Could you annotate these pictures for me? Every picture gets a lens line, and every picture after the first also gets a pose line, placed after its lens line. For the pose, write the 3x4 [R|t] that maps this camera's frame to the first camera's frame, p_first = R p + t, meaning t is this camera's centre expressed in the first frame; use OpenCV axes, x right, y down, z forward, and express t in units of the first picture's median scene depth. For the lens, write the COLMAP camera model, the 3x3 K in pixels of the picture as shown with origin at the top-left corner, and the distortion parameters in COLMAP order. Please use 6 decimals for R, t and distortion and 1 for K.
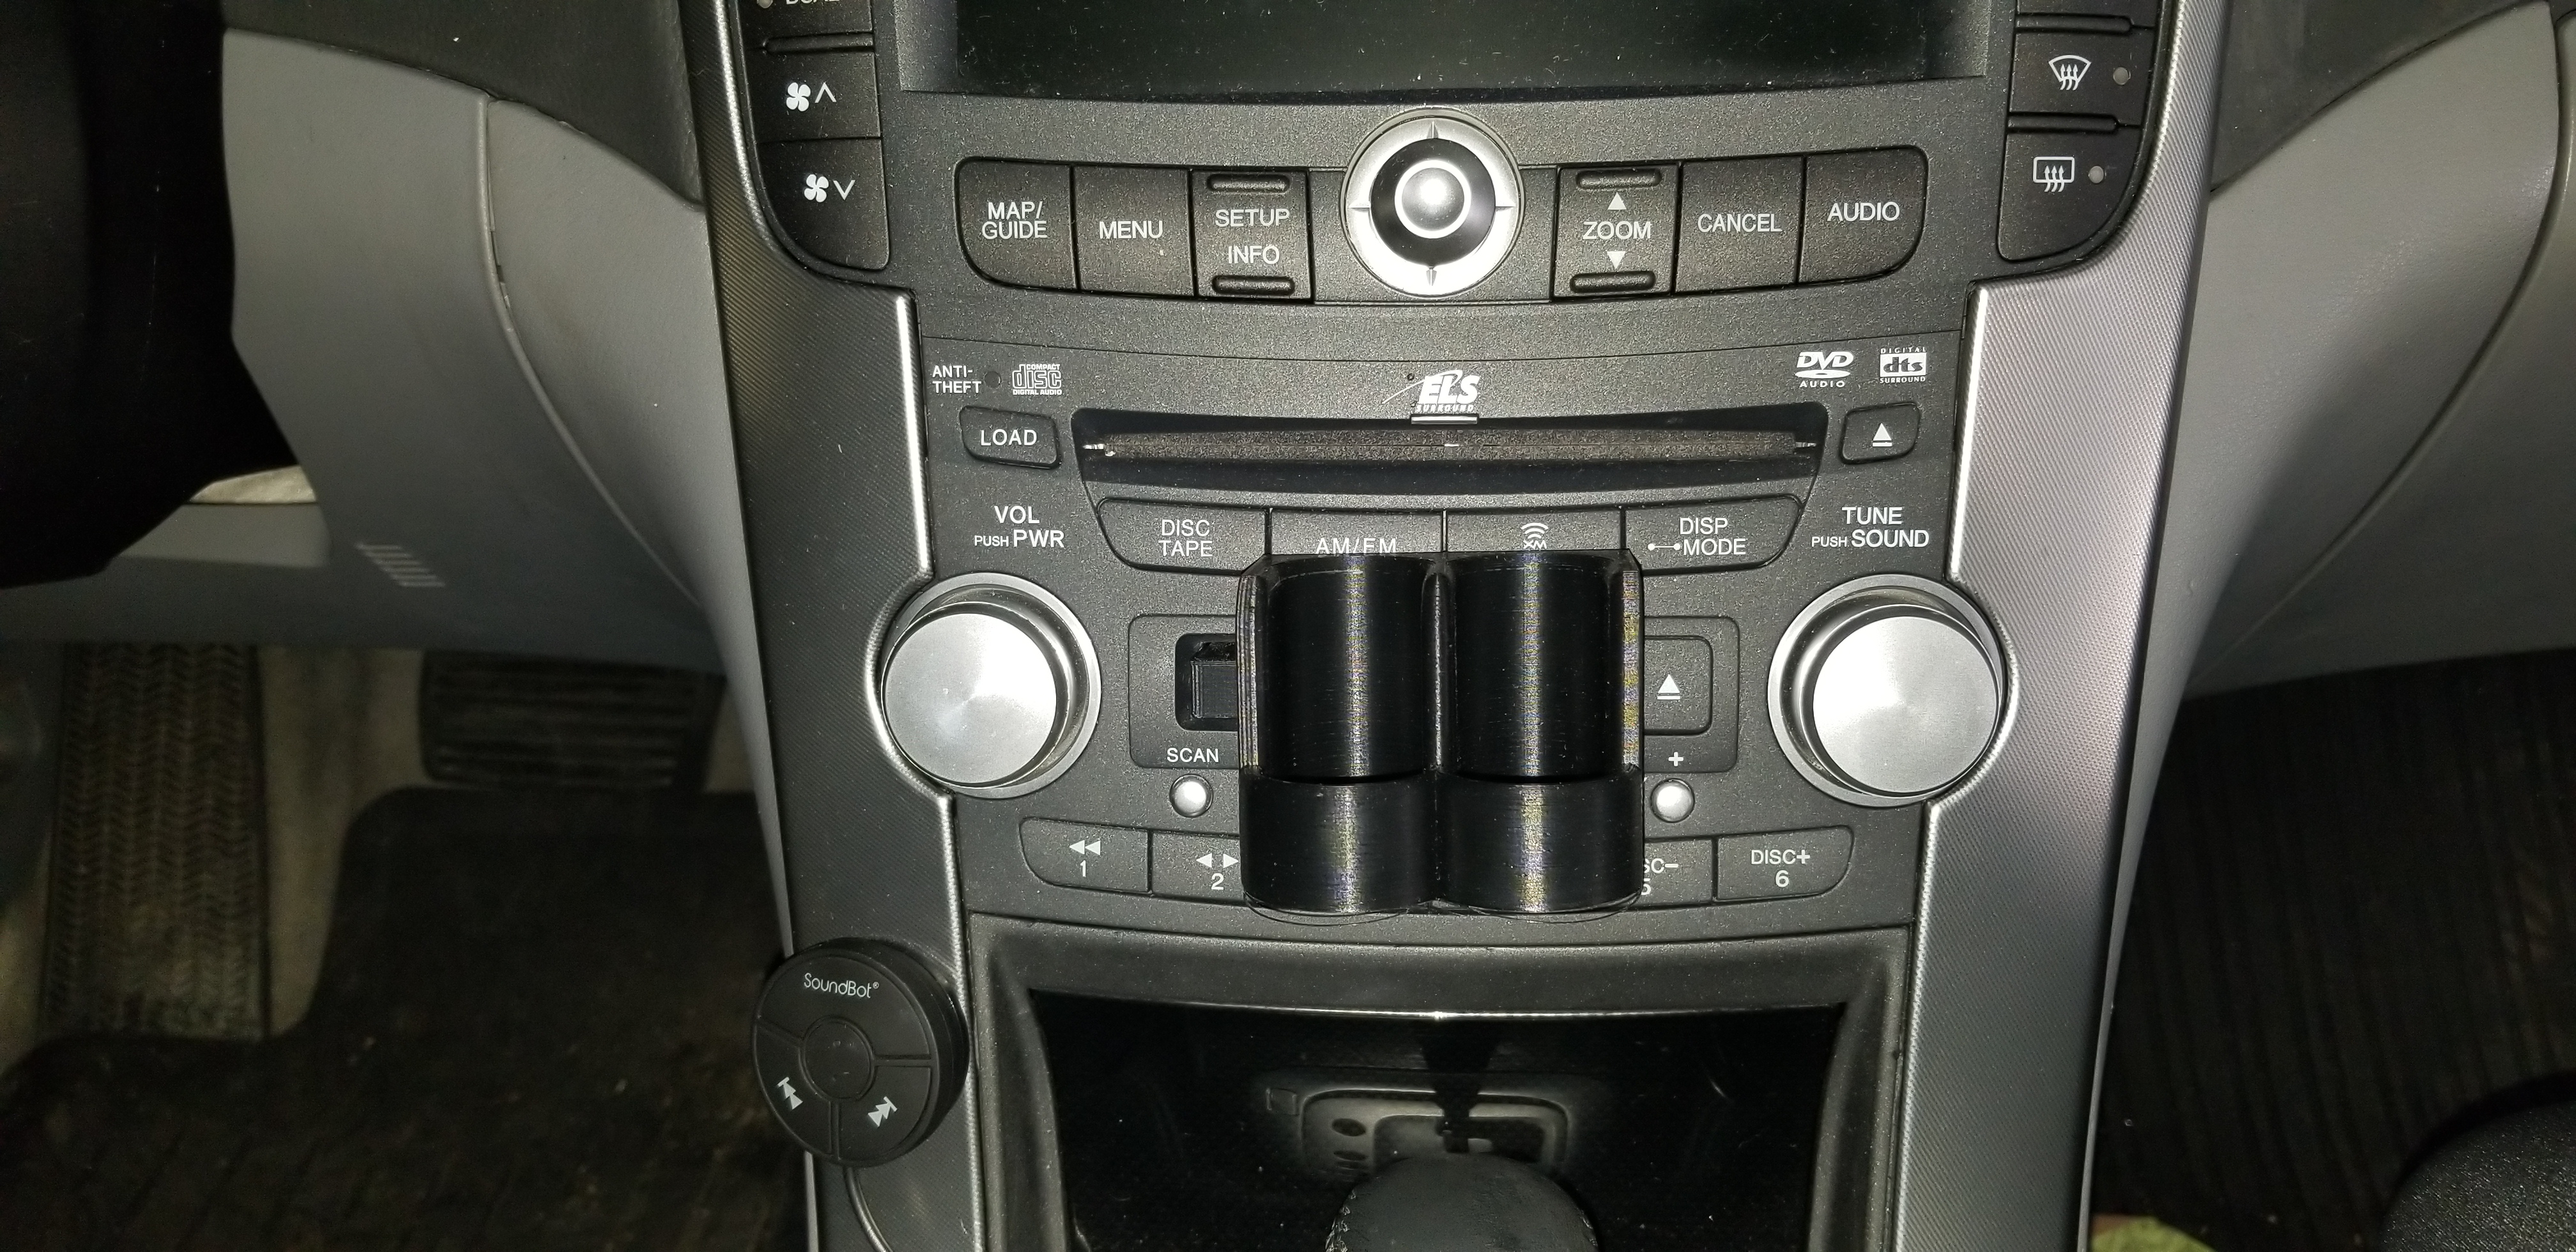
lens RADIAL K [[1917.0, 0, 1287.1], [0, 1917.0, 625.7], [0, 0, 1]] dist [0.063267, -0.146273]
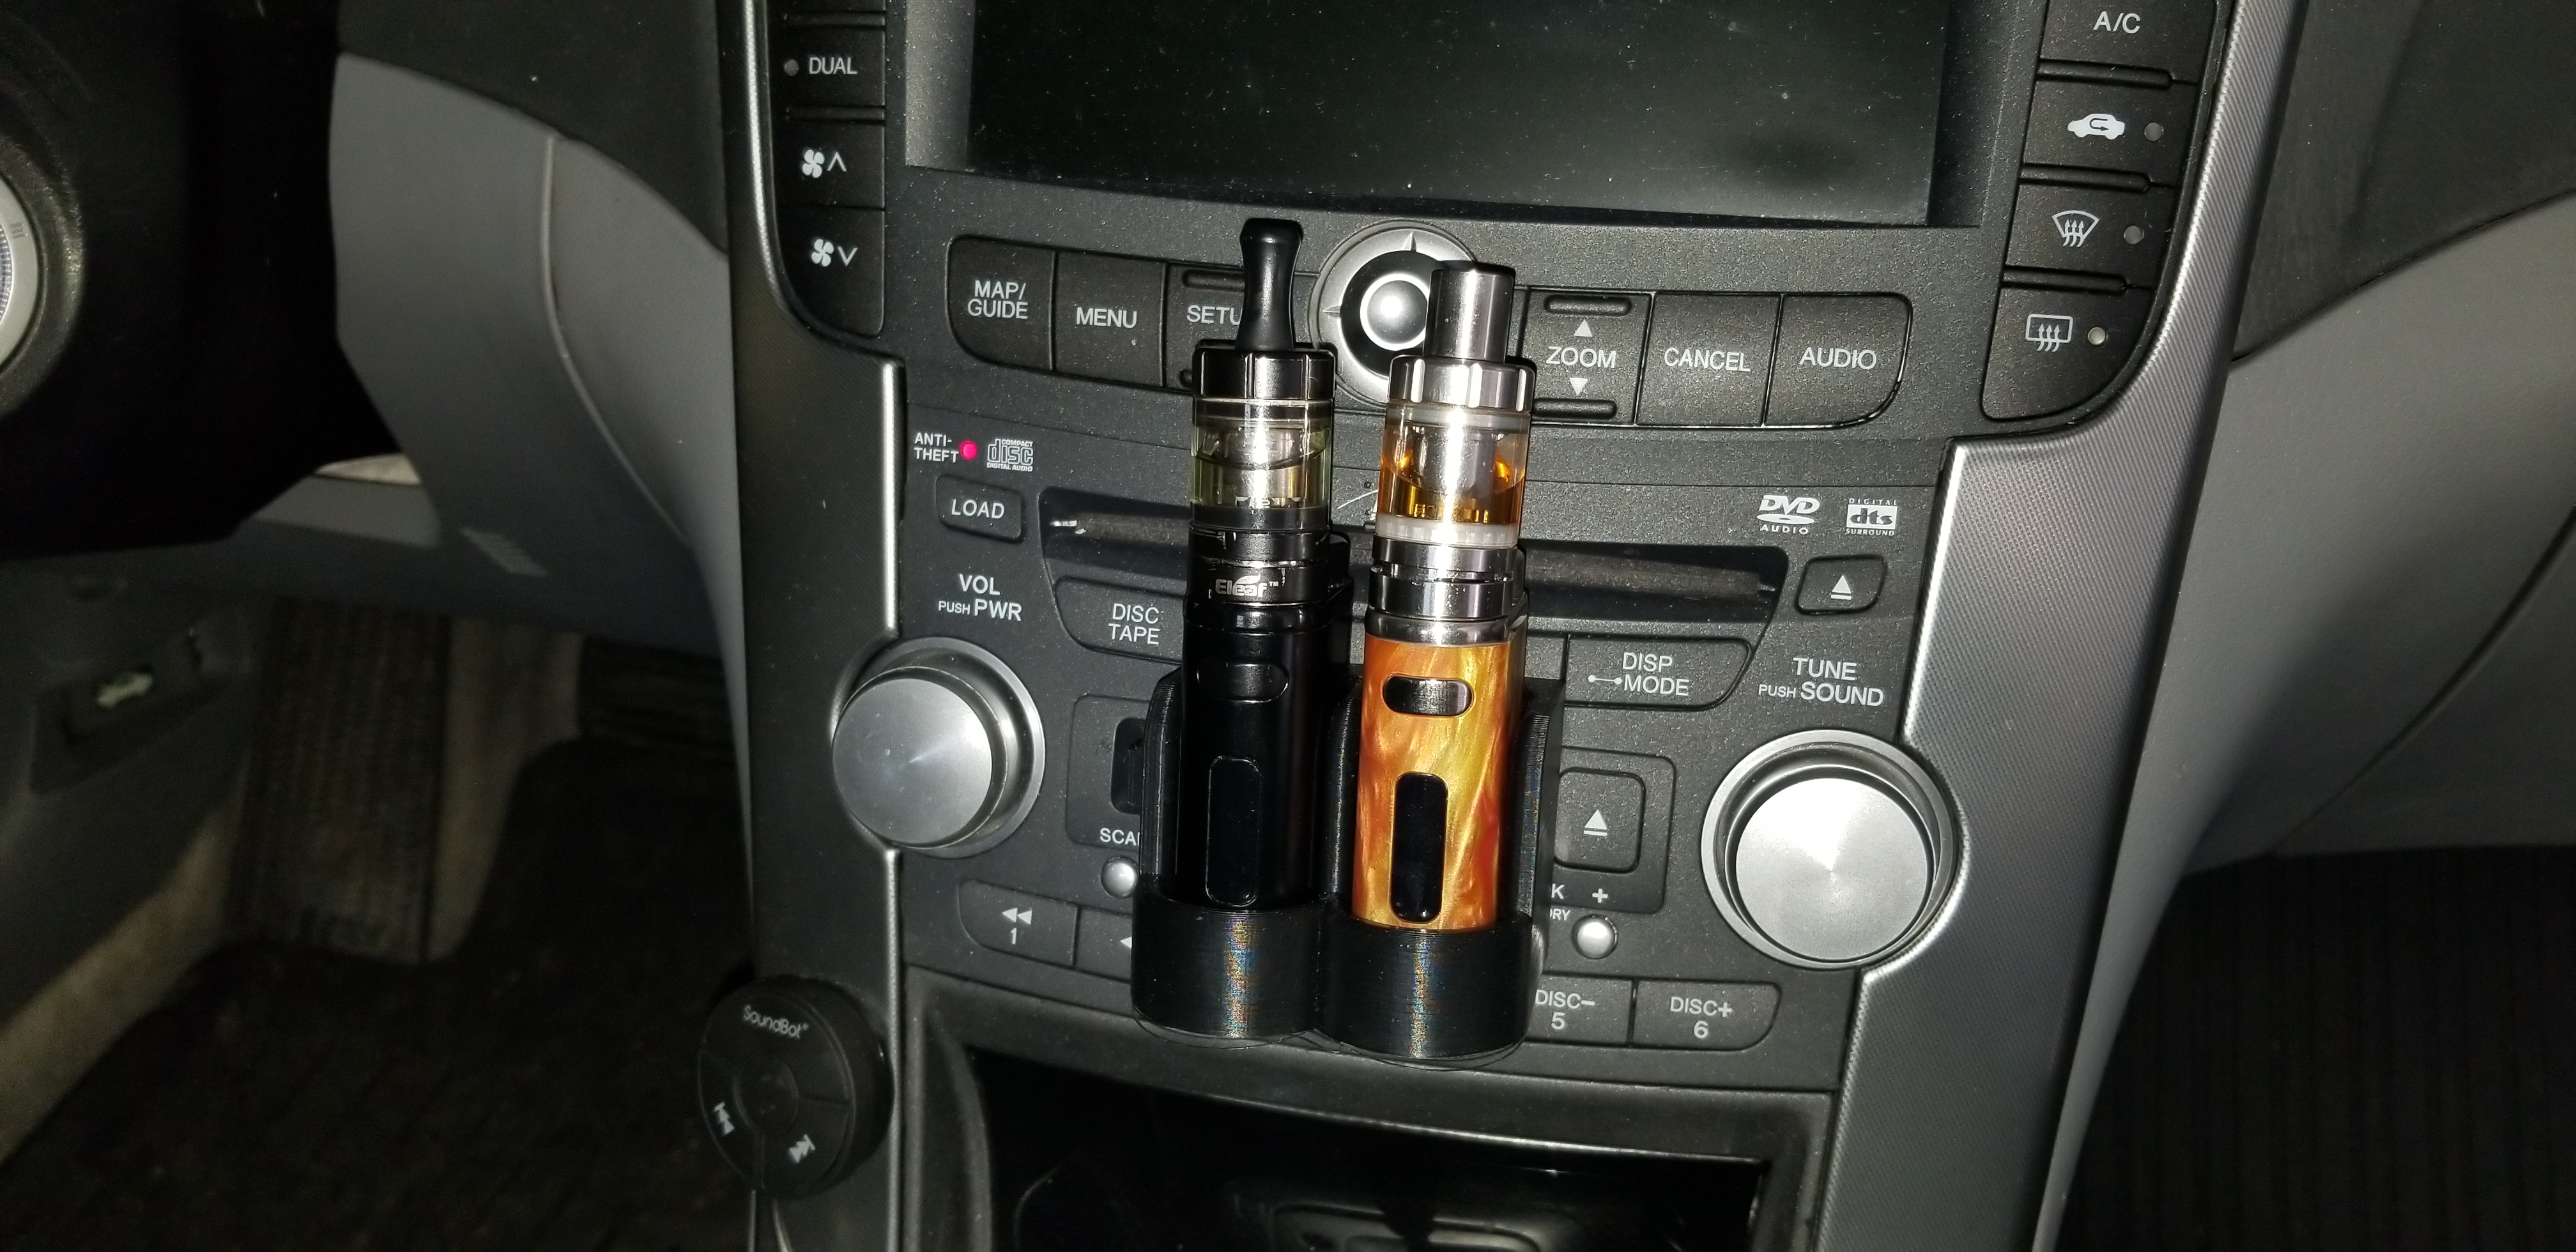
lens RADIAL K [[1917.0, 0, 1287.1], [0, 1917.0, 625.7], [0, 0, 1]] dist [0.063267, -0.146273]
pose [[0.988299, 0.093350, -0.120625, 0.146709], [-0.093515, 0.995609, 0.004309, -0.055910], [0.120497, 0.007022, 0.992689, 0.005615]]
